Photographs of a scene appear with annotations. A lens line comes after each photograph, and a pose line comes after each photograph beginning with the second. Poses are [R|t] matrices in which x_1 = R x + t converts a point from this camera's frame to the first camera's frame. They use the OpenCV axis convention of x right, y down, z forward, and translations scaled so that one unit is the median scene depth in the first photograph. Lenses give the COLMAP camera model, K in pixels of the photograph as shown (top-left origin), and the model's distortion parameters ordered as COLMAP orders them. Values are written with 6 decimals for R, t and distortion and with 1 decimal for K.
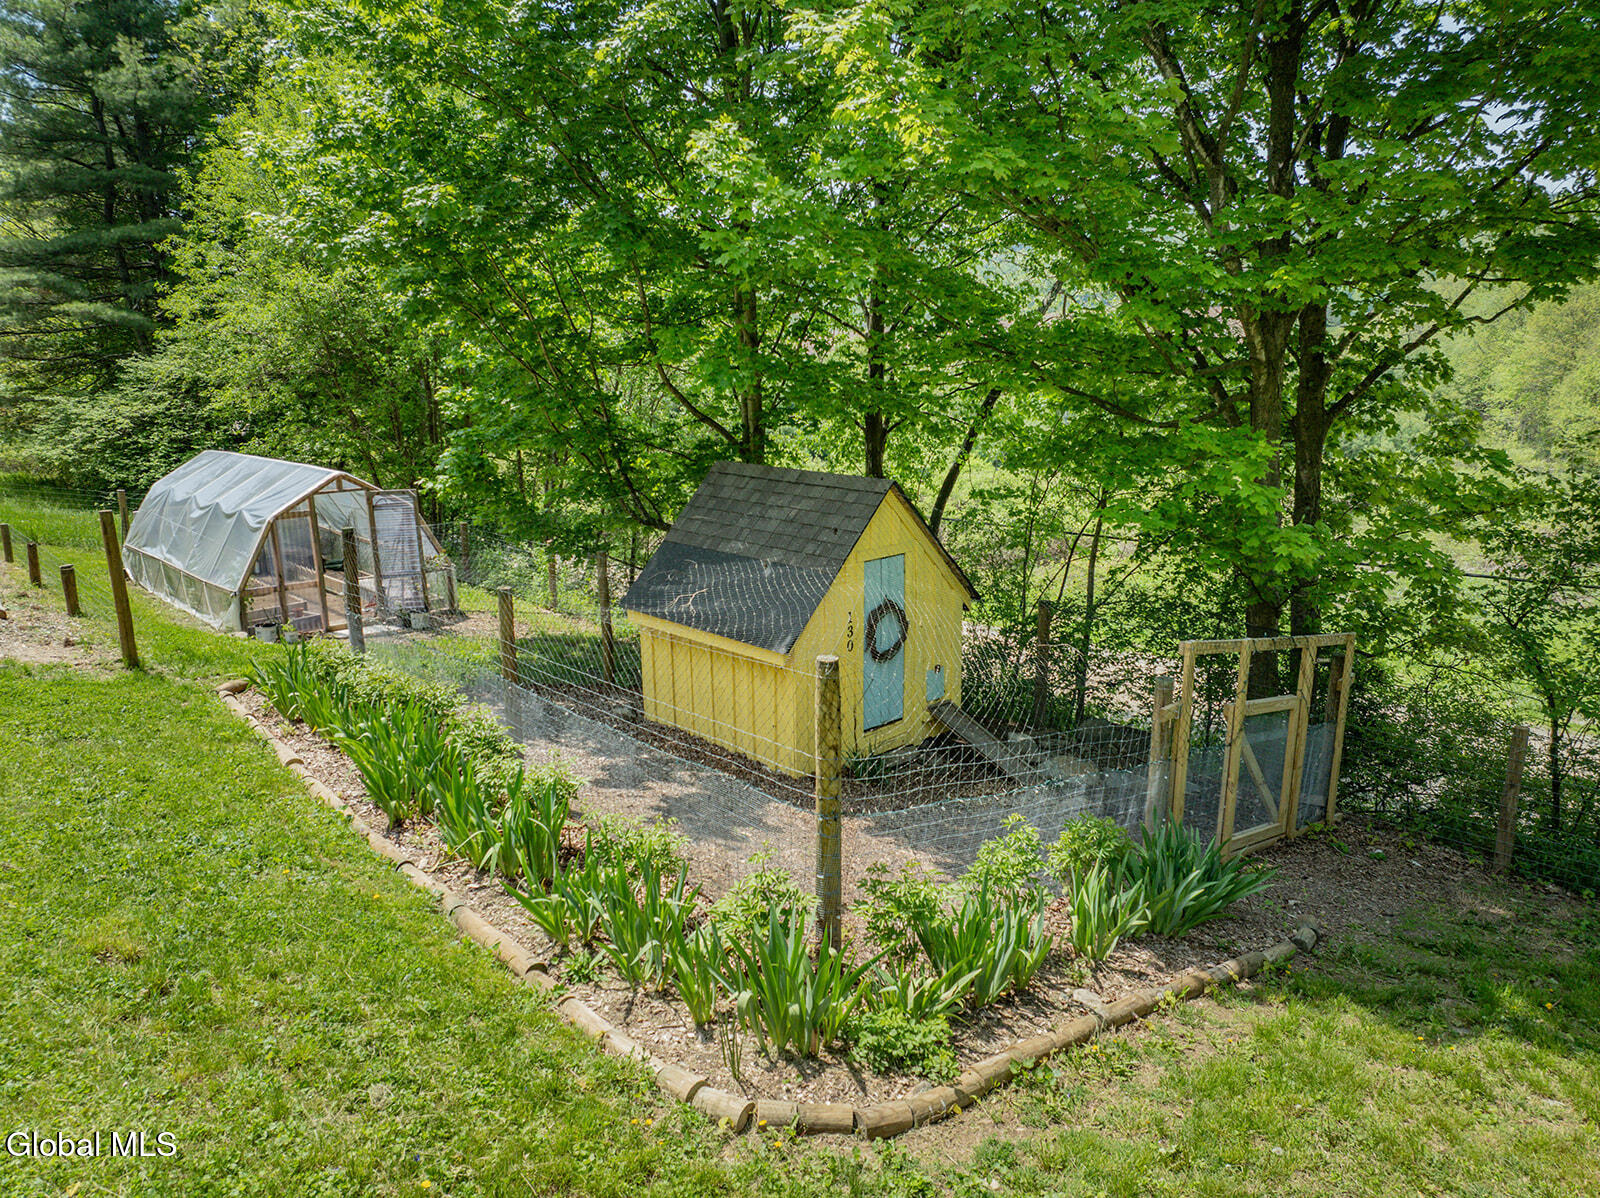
lens RADIAL K [[1100.3, 0, 800.0], [0, 1100.3, 602.3], [0, 0, 1]] dist [-0.035281, 0.004637]
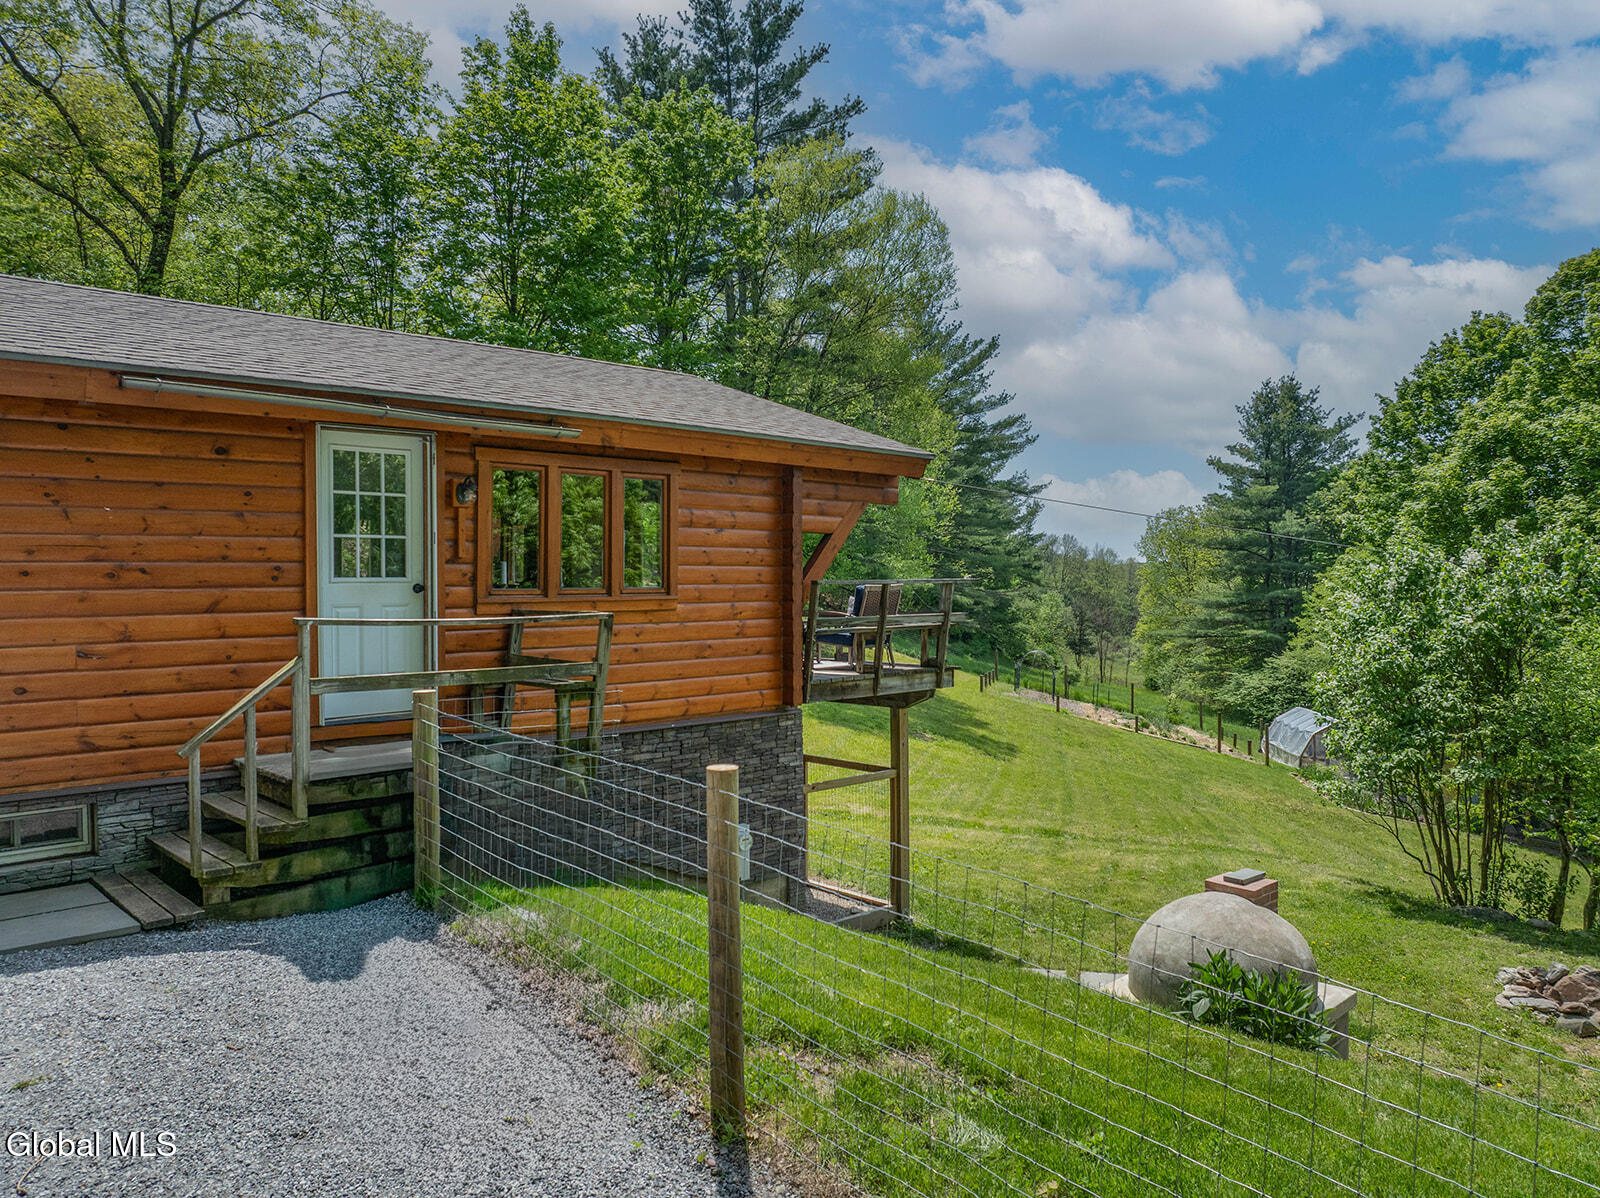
lens RADIAL K [[1100.3, 0, 799.6], [0, 1100.3, 597.5], [0, 0, 1]] dist [-0.035281, 0.004637]
pose [[0.591617, 0.018492, -0.806007, 0.564277], [-0.200551, 0.971687, -0.124913, 0.112730], [0.780877, 0.235546, 0.578575, -0.998299]]
